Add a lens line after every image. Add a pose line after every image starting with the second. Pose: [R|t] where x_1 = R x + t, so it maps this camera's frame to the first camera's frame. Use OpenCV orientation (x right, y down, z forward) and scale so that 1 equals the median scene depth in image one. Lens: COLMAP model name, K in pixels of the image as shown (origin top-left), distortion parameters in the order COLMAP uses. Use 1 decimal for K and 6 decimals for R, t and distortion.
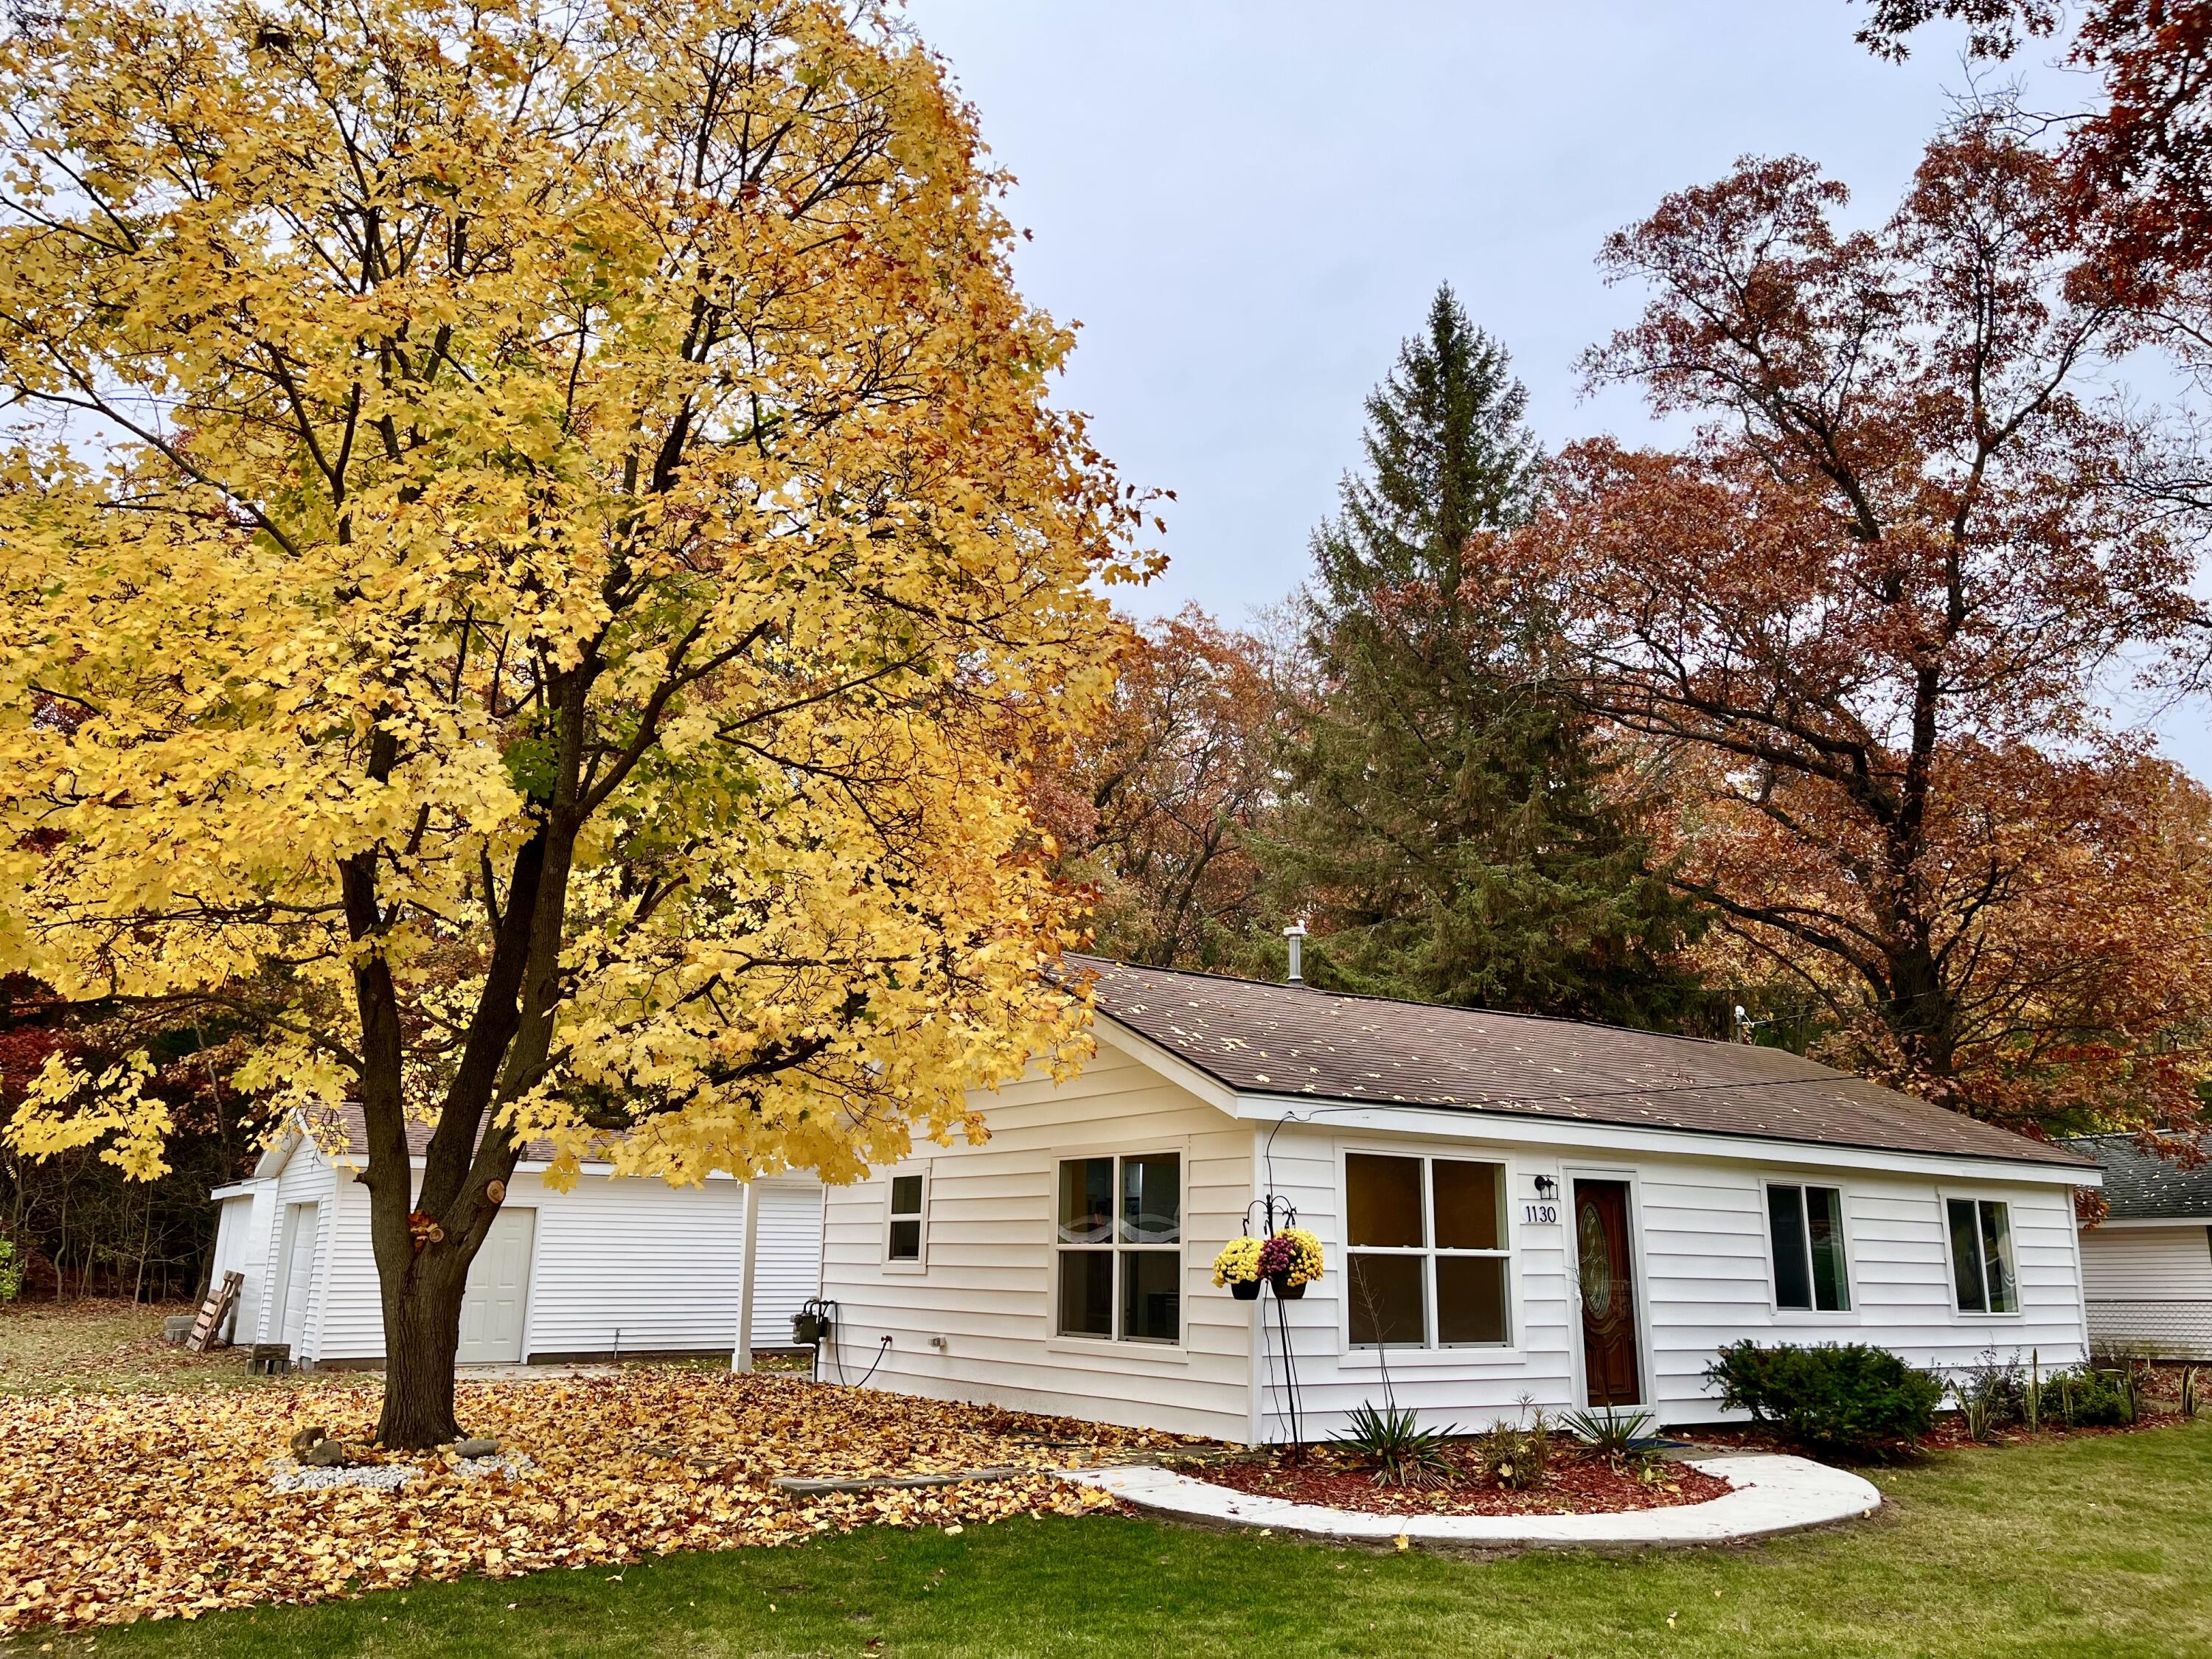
lens RADIAL K [[1682.2, 0, 1114.7], [0, 1682.2, 823.1], [0, 0, 1]] dist [0.060898, -0.084344]
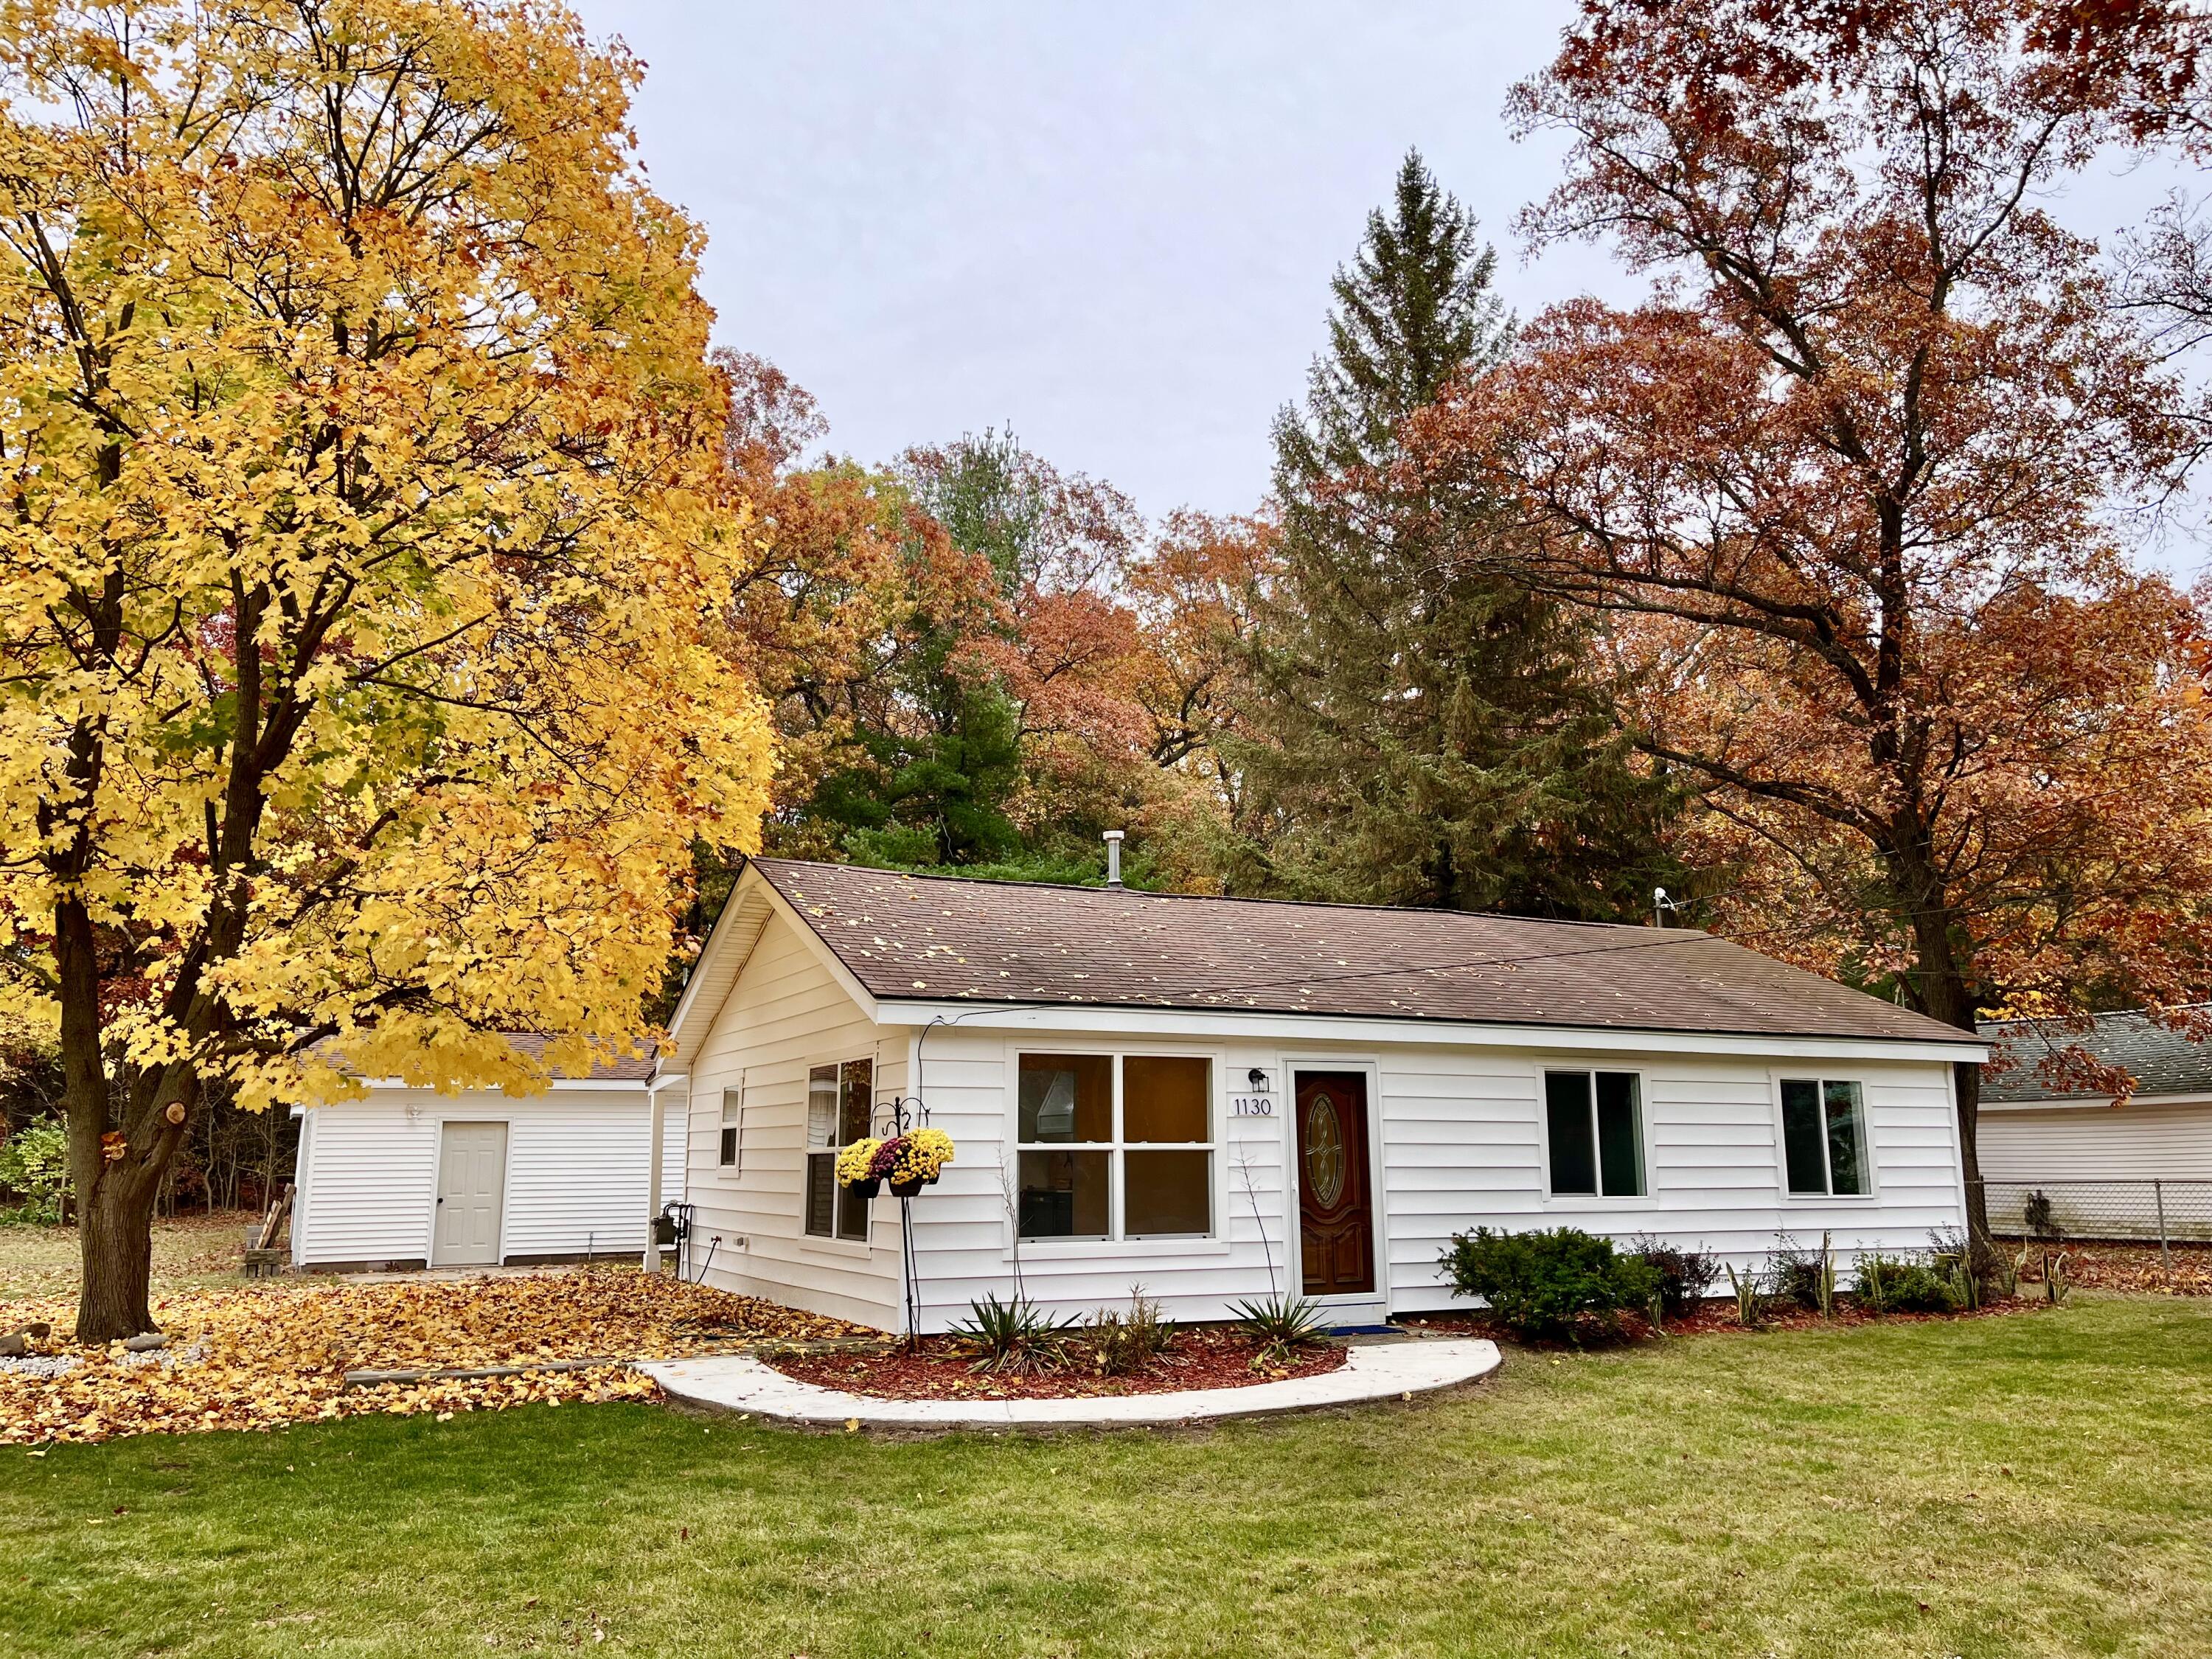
lens RADIAL K [[1682.2, 0, 1114.7], [0, 1682.2, 823.1], [0, 0, 1]] dist [0.060898, -0.084344]
pose [[0.990429, -0.045115, -0.130441, 0.272754], [0.052414, 0.997214, 0.053072, 0.004645], [0.127684, -0.059401, 0.990035, 0.006814]]
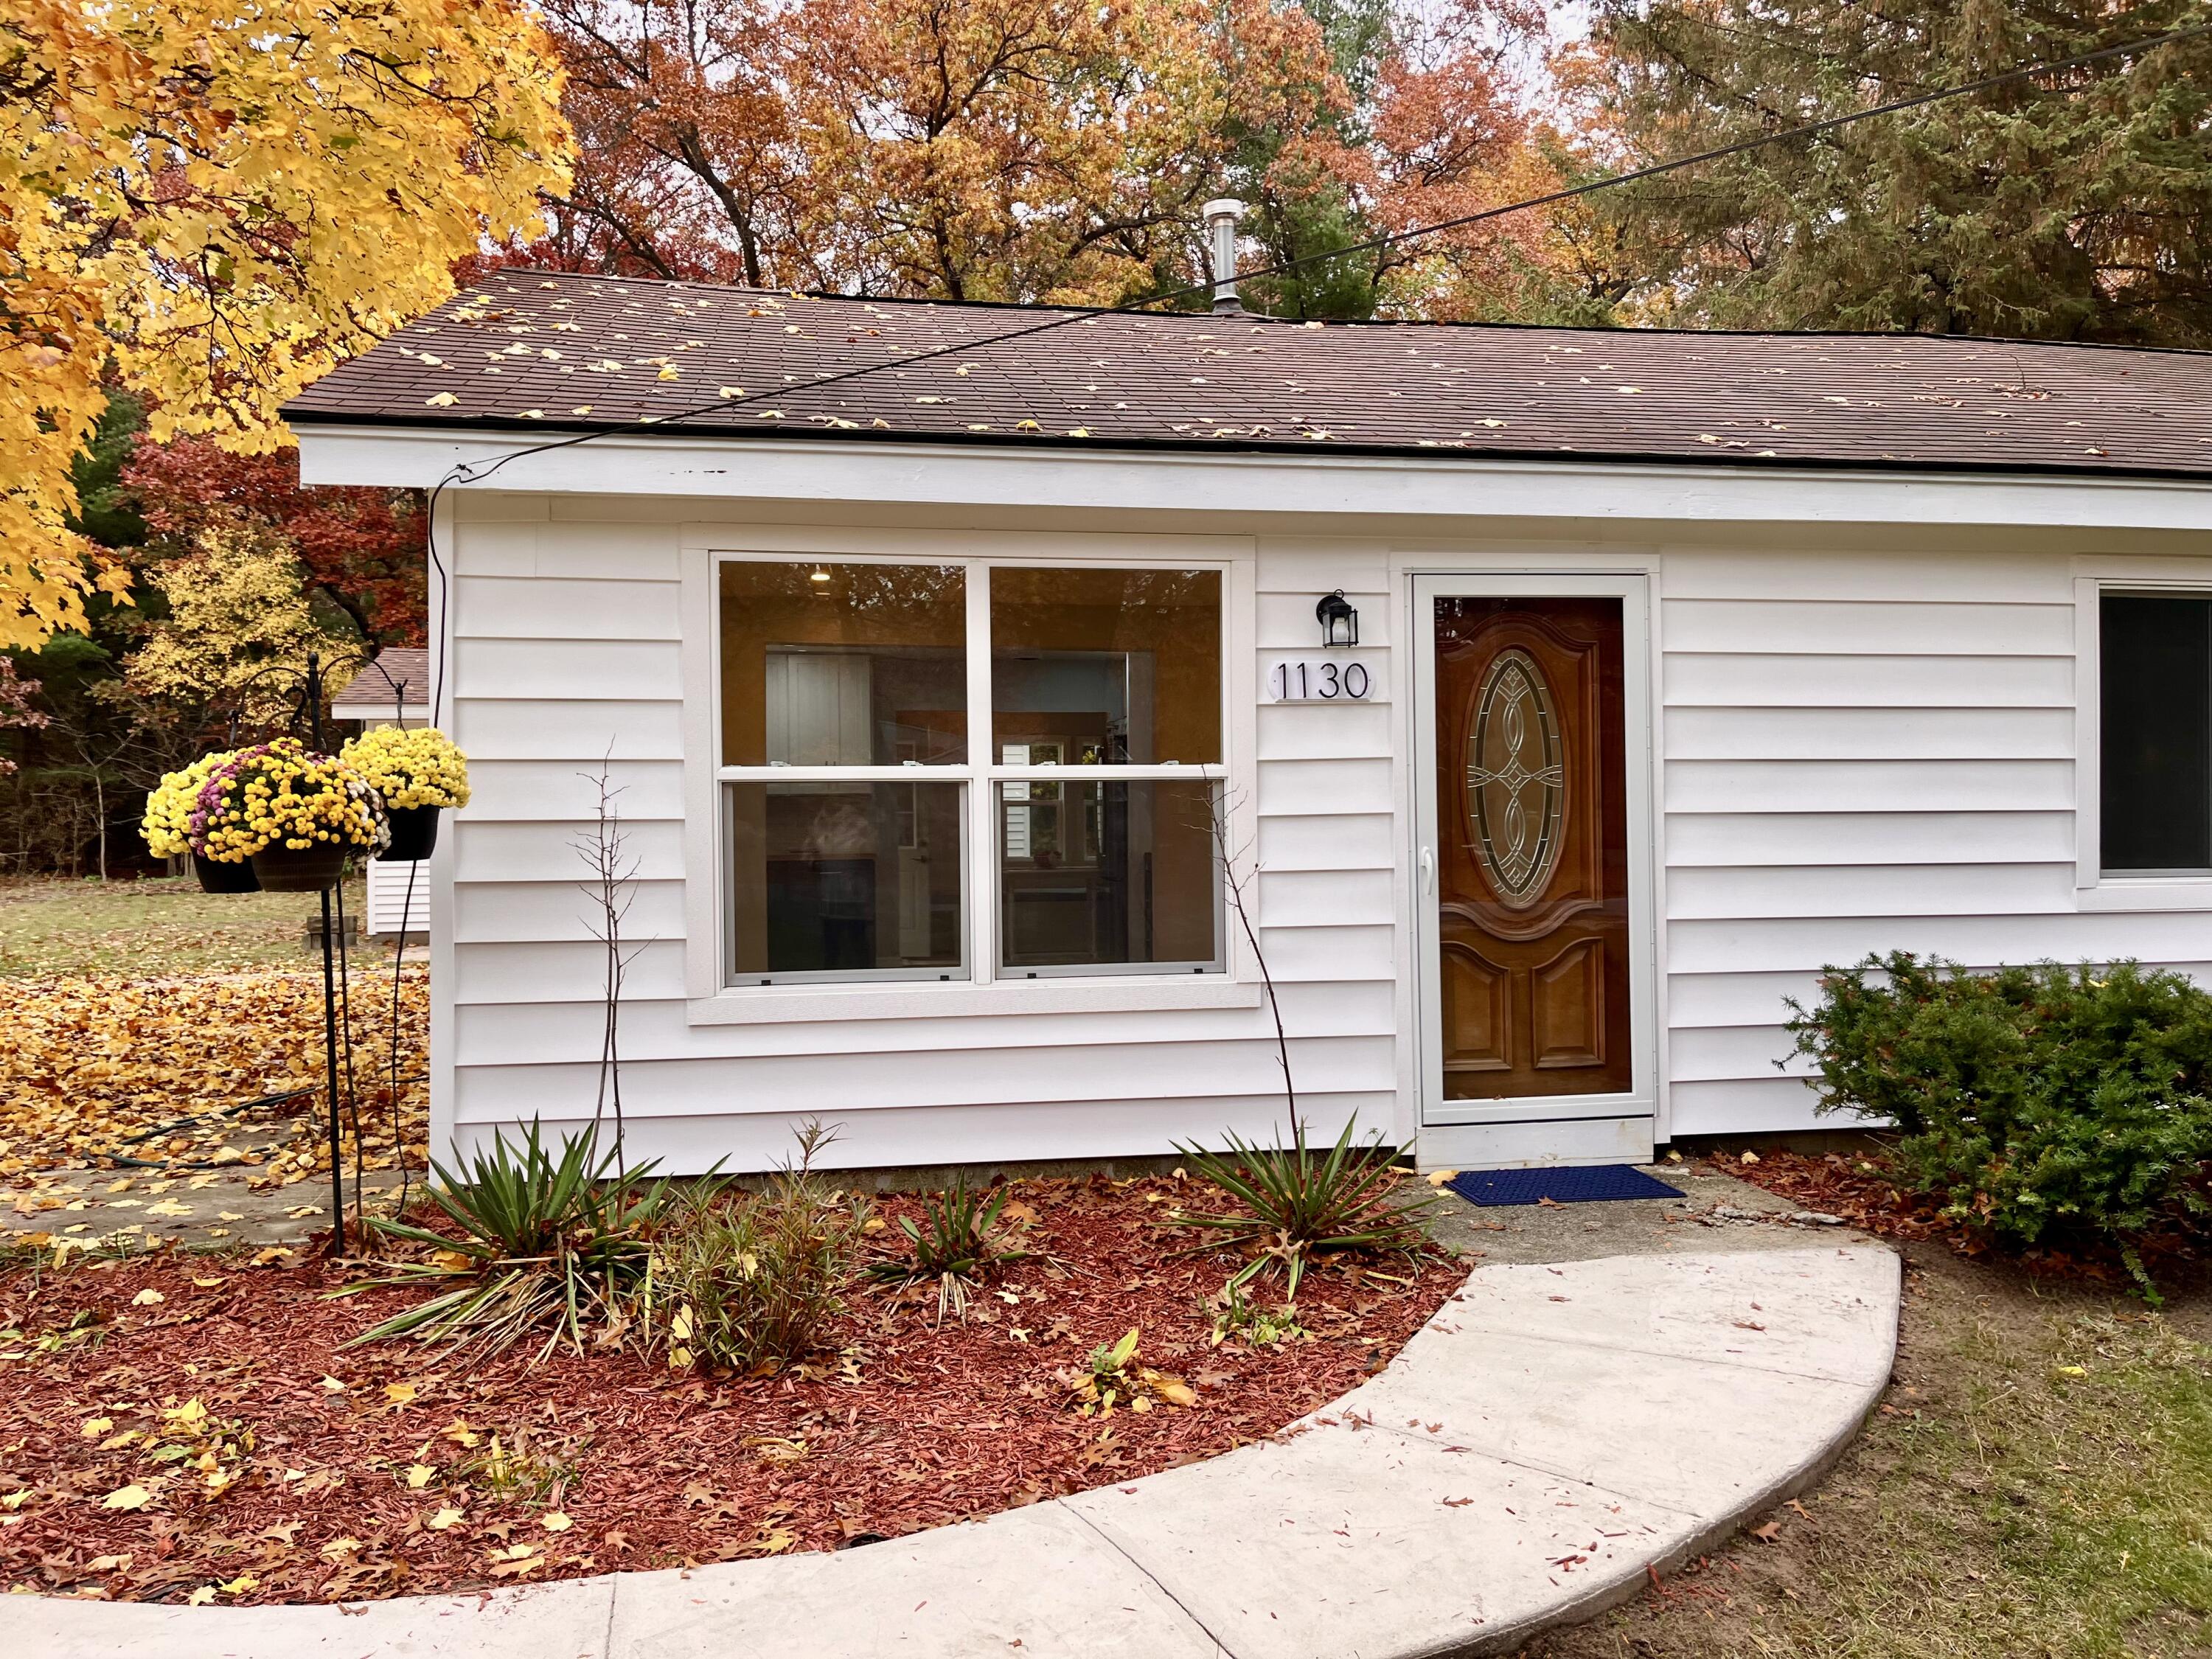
lens RADIAL K [[1638.6, 0, 1106.0], [0, 1638.6, 829.5], [0, 0, 1]] dist [0.063146, -0.076232]
pose [[0.907356, -0.015785, -0.420067, 0.333881], [0.127039, 0.962866, 0.238225, 0.141399], [0.400708, -0.269519, 0.875667, 0.527729]]
